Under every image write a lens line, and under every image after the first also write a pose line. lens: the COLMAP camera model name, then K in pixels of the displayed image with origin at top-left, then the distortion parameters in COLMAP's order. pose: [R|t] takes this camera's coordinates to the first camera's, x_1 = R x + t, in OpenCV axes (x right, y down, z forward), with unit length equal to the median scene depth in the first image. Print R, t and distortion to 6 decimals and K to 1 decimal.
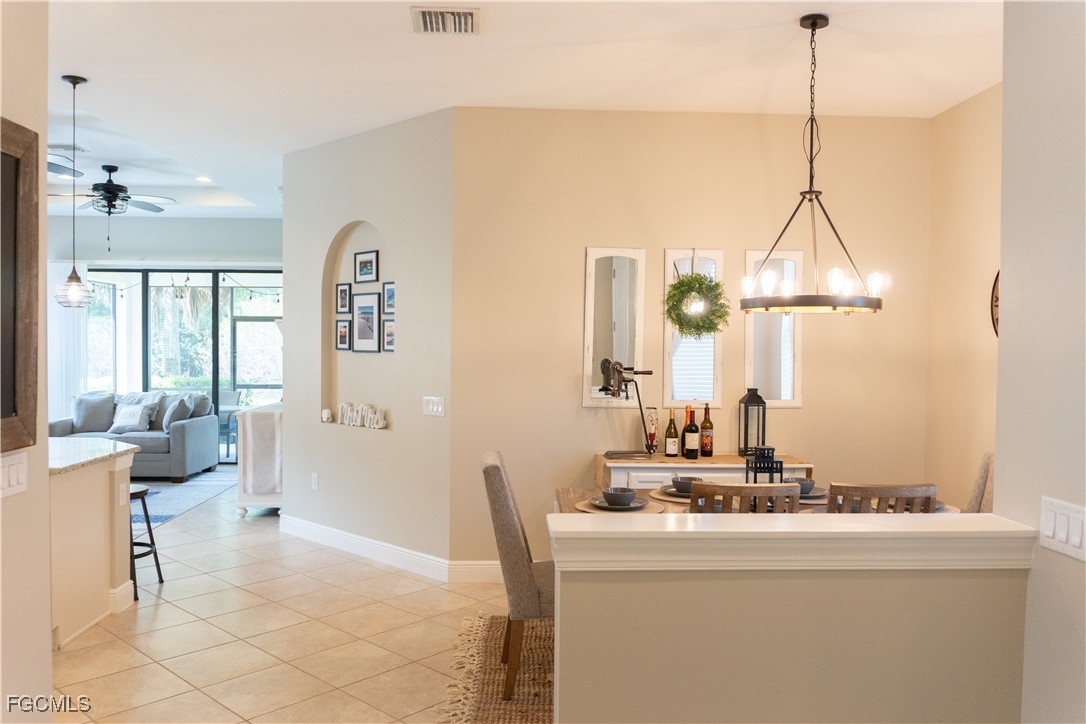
lens RADIAL K [[824.9, 0, 545.8], [0, 824.9, 361.7], [0, 0, 1]] dist [-0.035155, 0.006414]
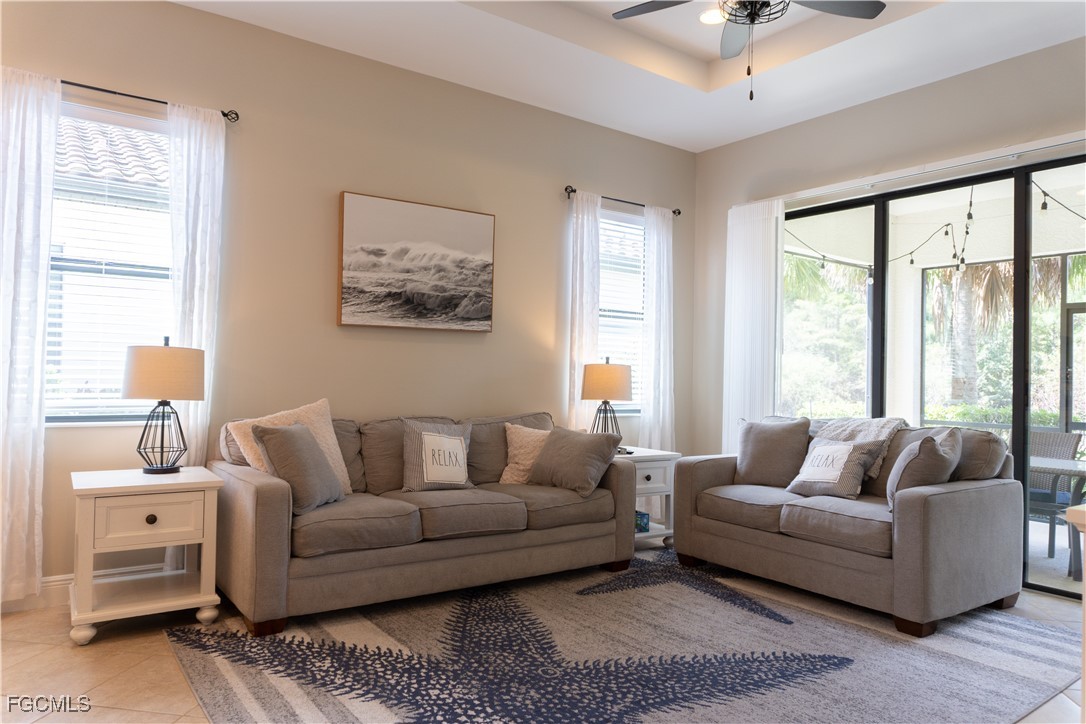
lens RADIAL K [[724.7, 0, 542.3], [0, 724.7, 361.2], [0, 0, 1]] dist [-0.011151, 0.000439]
pose [[0.546056, -0.012855, -0.837650, -0.396914], [-0.036725, 0.998554, -0.039265, 0.047907], [0.836943, 0.052204, 0.544794, 1.048248]]
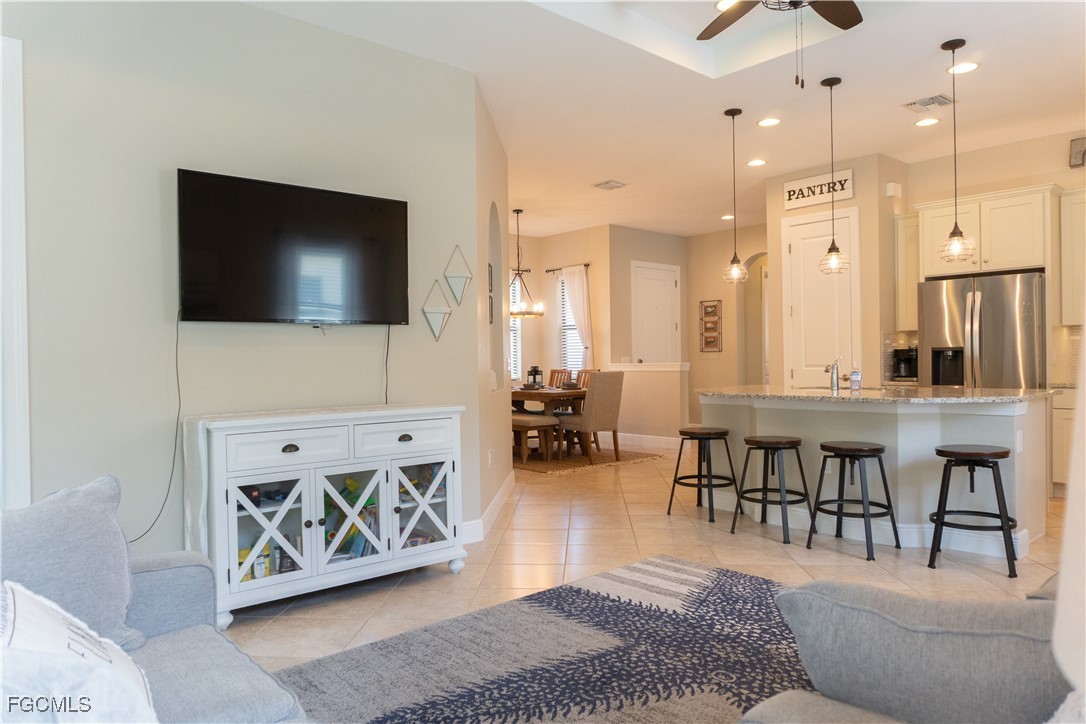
lens RADIAL K [[724.7, 0, 542.1], [0, 724.7, 363.9], [0, 0, 1]] dist [-0.011151, 0.000439]
pose [[-0.624488, -0.004653, 0.781021, -1.148545], [0.027363, 0.999238, 0.027832, 0.020598], [-0.780555, 0.038752, -0.623885, 1.751313]]
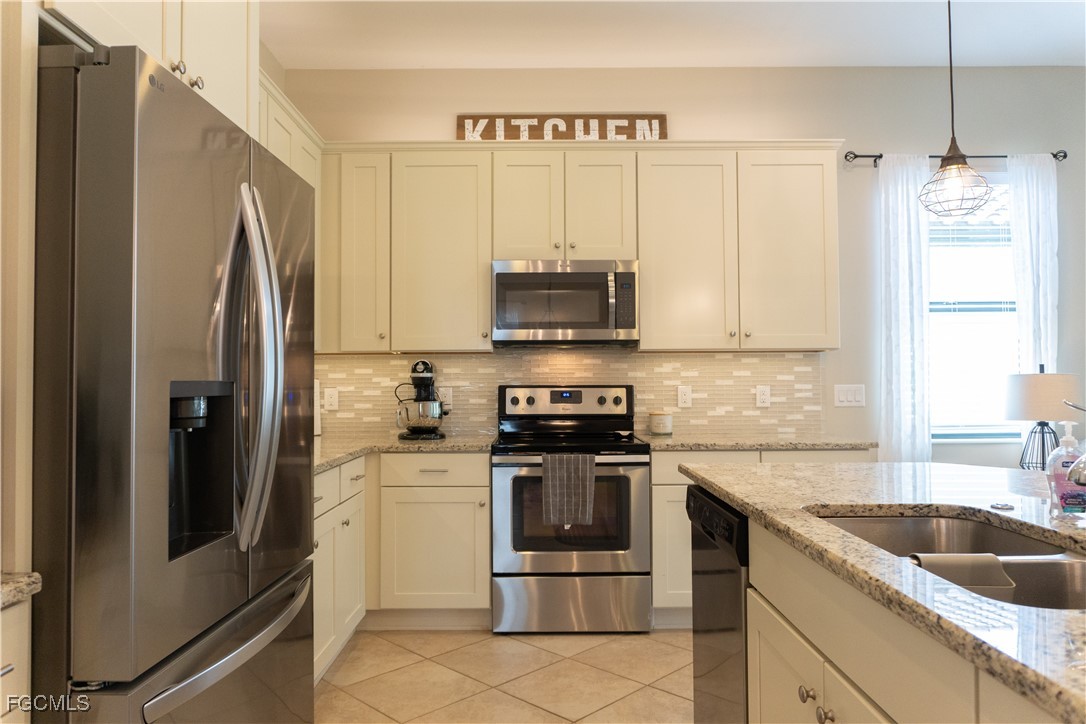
lens RADIAL K [[724.7, 0, 543.7], [0, 724.7, 360.4], [0, 0, 1]] dist [-0.011151, 0.000439]
pose [[-0.047606, -0.036015, -0.998217, -0.375985], [-0.017077, 0.999233, -0.035237, 0.043038], [0.998720, 0.015369, -0.048184, 0.650527]]
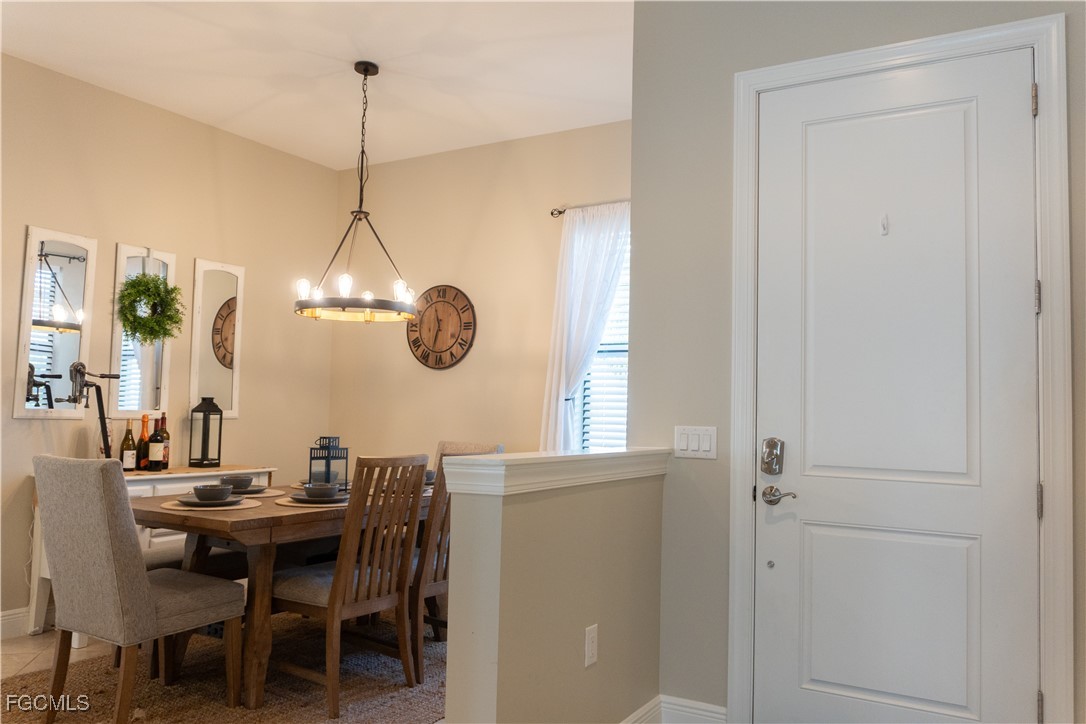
lens RADIAL K [[824.9, 0, 542.5], [0, 824.9, 363.1], [0, 0, 1]] dist [-0.035155, 0.006414]
pose [[0.547127, 0.051044, 0.835492, -0.344545], [0.004435, 0.997948, -0.063873, 0.054634], [-0.837038, 0.038651, 0.545778, 0.122581]]
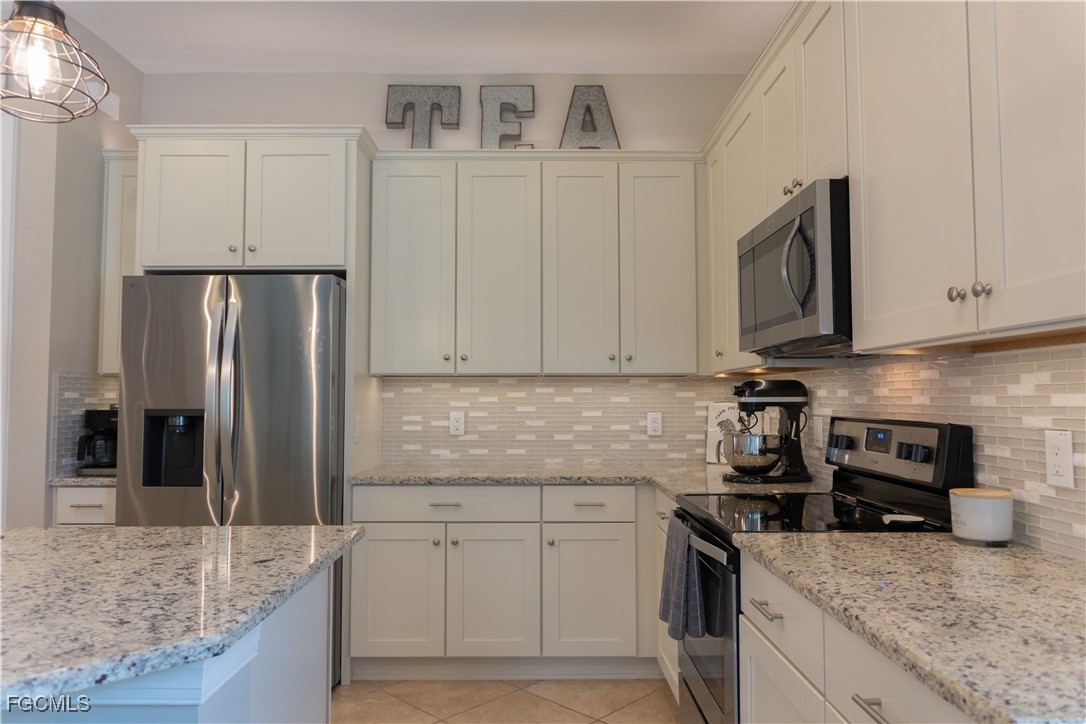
lens RADIAL K [[724.7, 0, 540.5], [0, 724.7, 361.0], [0, 0, 1]] dist [-0.011151, 0.000439]
pose [[-0.998960, -0.004496, 0.045383, -0.965360], [-0.005891, 0.999513, -0.030658, 0.021532], [-0.045223, -0.030893, -0.998499, 1.077695]]
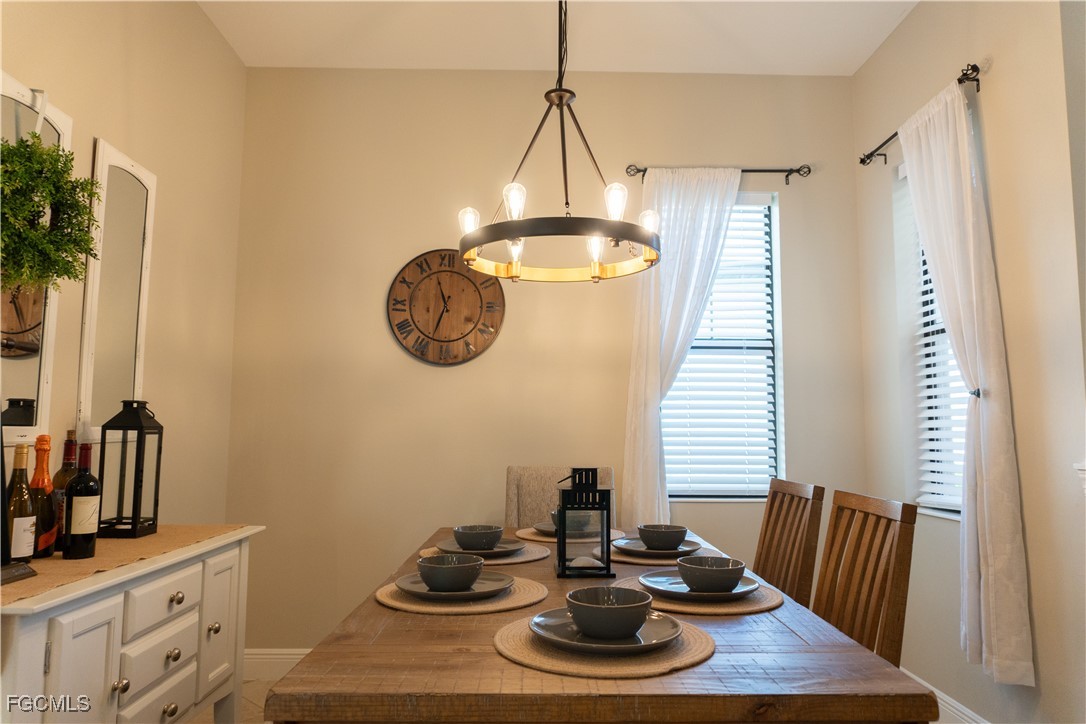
lens RADIAL K [[724.7, 0, 543.5], [0, 724.7, 359.3], [0, 0, 1]] dist [-0.011151, 0.000439]
pose [[0.033096, 0.089884, 0.995402, -0.189197], [0.017626, 0.995740, -0.090501, 0.050712], [-0.999297, 0.020540, 0.031371, 0.712690]]
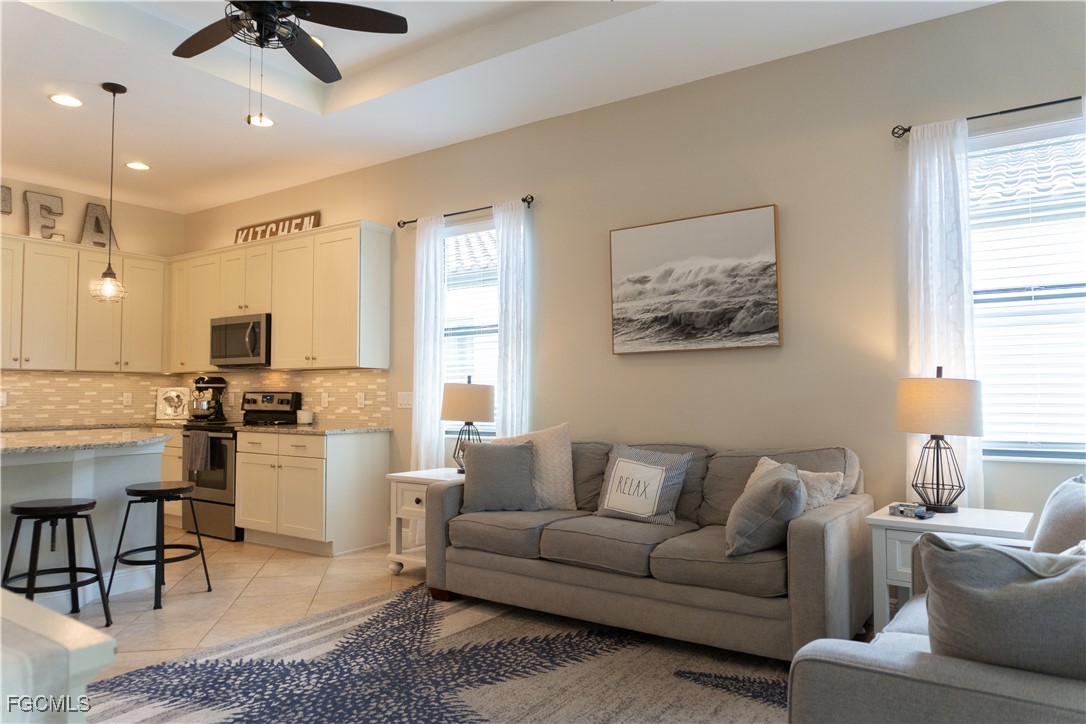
lens RADIAL K [[724.7, 0, 540.8], [0, 724.7, 361.4], [0, 0, 1]] dist [-0.011151, 0.000439]
pose [[-0.607762, -0.043257, -0.792940, -0.454715], [-0.021159, 0.999043, -0.038283, 0.027651], [0.793837, -0.006489, -0.608096, 1.748999]]
